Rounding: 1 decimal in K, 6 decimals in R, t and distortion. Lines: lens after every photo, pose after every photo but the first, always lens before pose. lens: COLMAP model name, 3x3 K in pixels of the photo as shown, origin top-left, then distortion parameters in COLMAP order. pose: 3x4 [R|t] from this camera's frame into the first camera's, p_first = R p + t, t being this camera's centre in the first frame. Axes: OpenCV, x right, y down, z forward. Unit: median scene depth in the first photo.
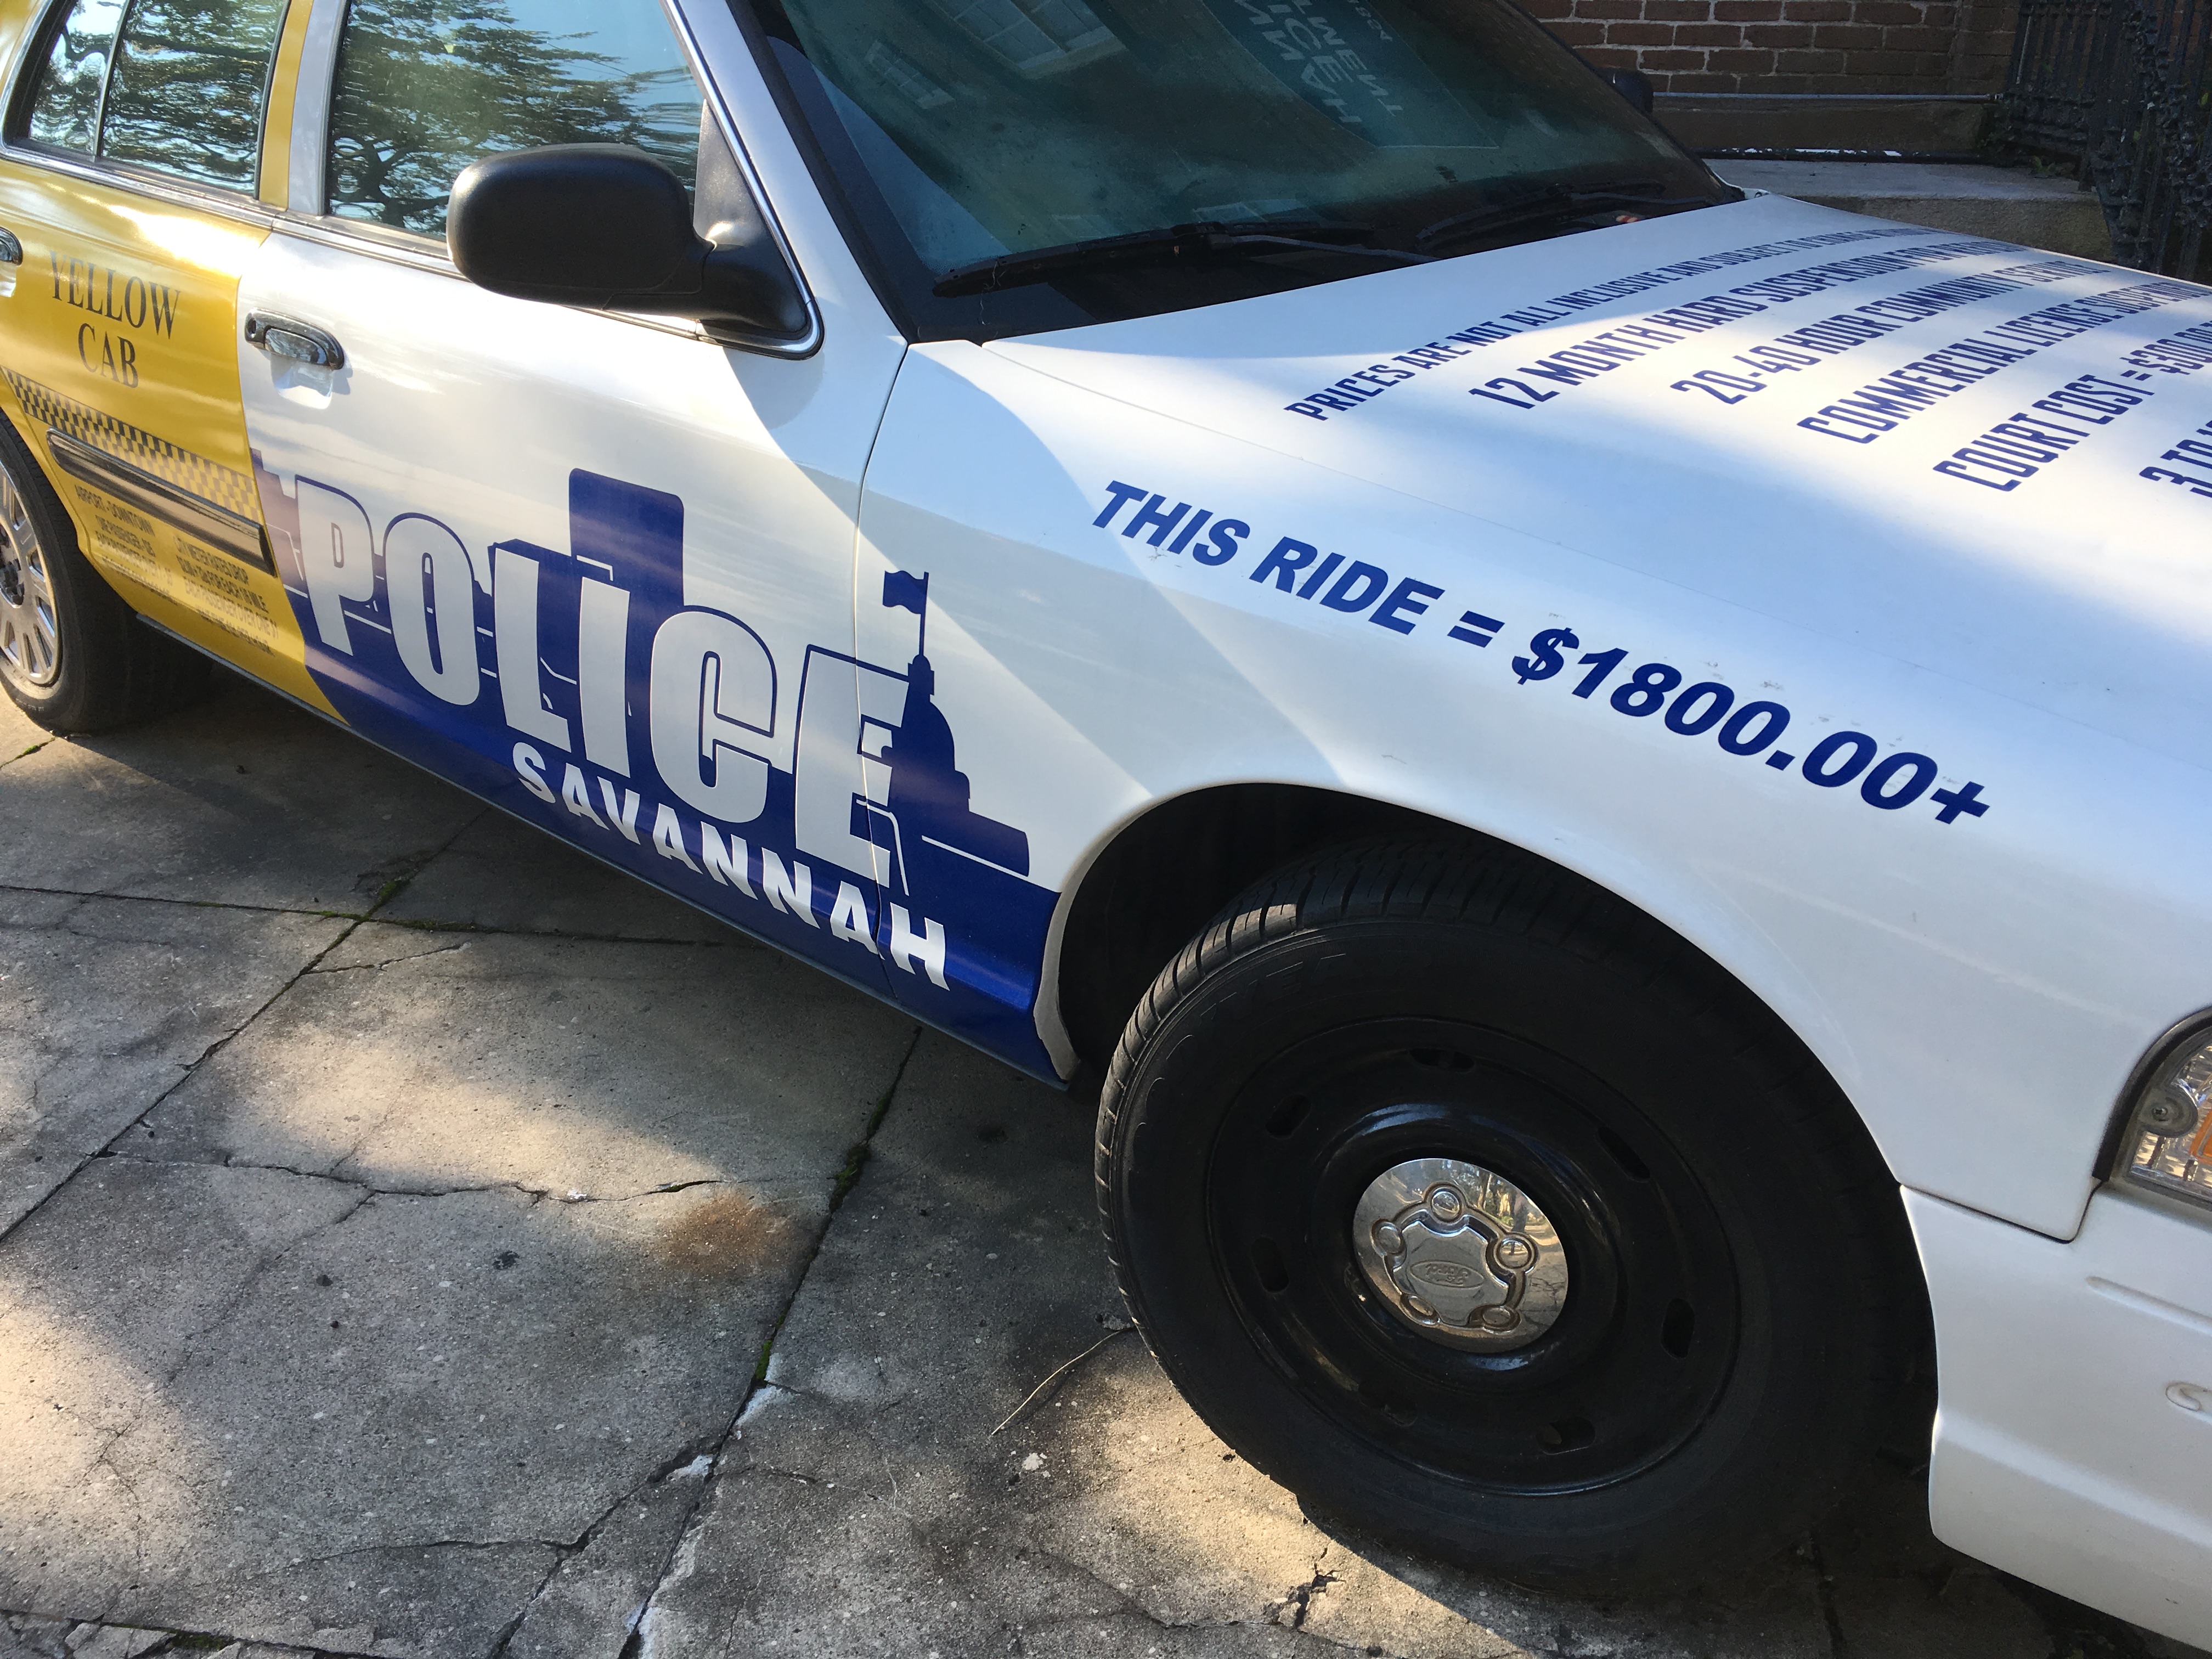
lens RADIAL K [[1888.4, 0, 1112.6], [0, 1888.4, 831.3], [0, 0, 1]] dist [0.056839, -0.054497]
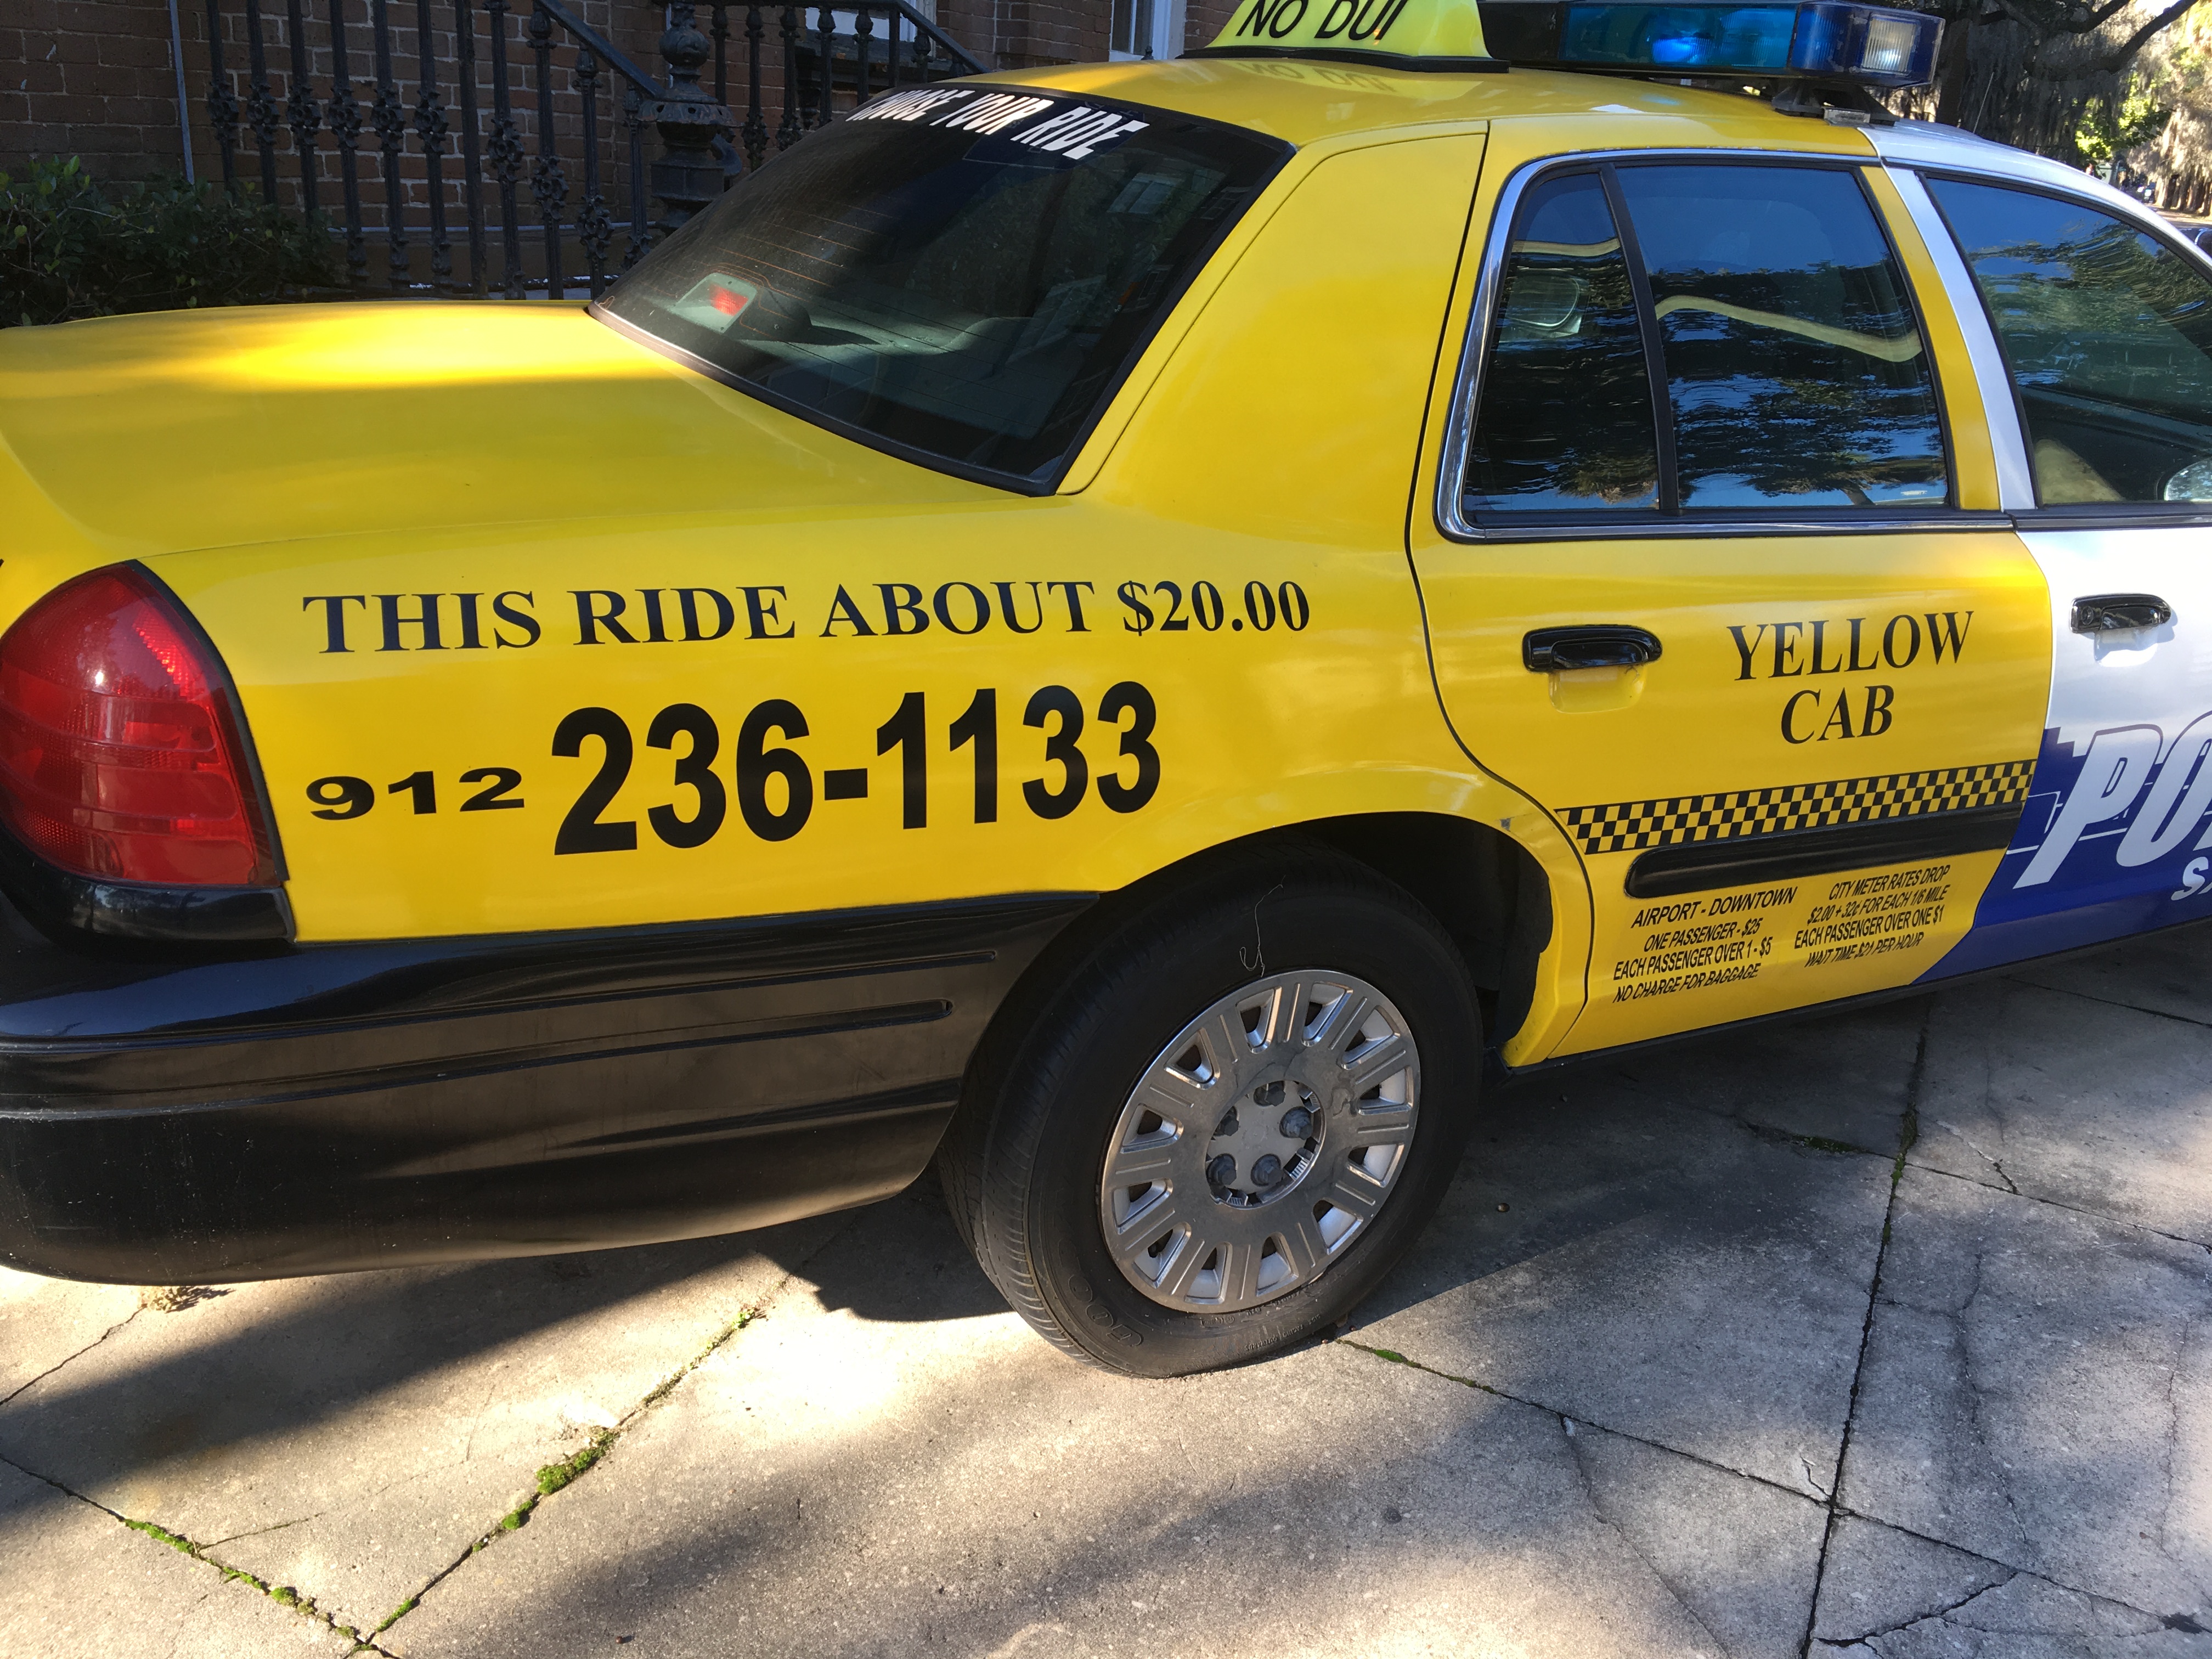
lens RADIAL K [[1888.4, 0, 1112.3], [0, 1888.4, 844.3], [0, 0, 1]] dist [0.056839, -0.054497]
pose [[0.306784, -0.330490, 0.892558, -1.936202], [0.332263, 0.915968, 0.224955, -0.678300], [-0.891900, 0.227551, 0.390814, 1.301176]]
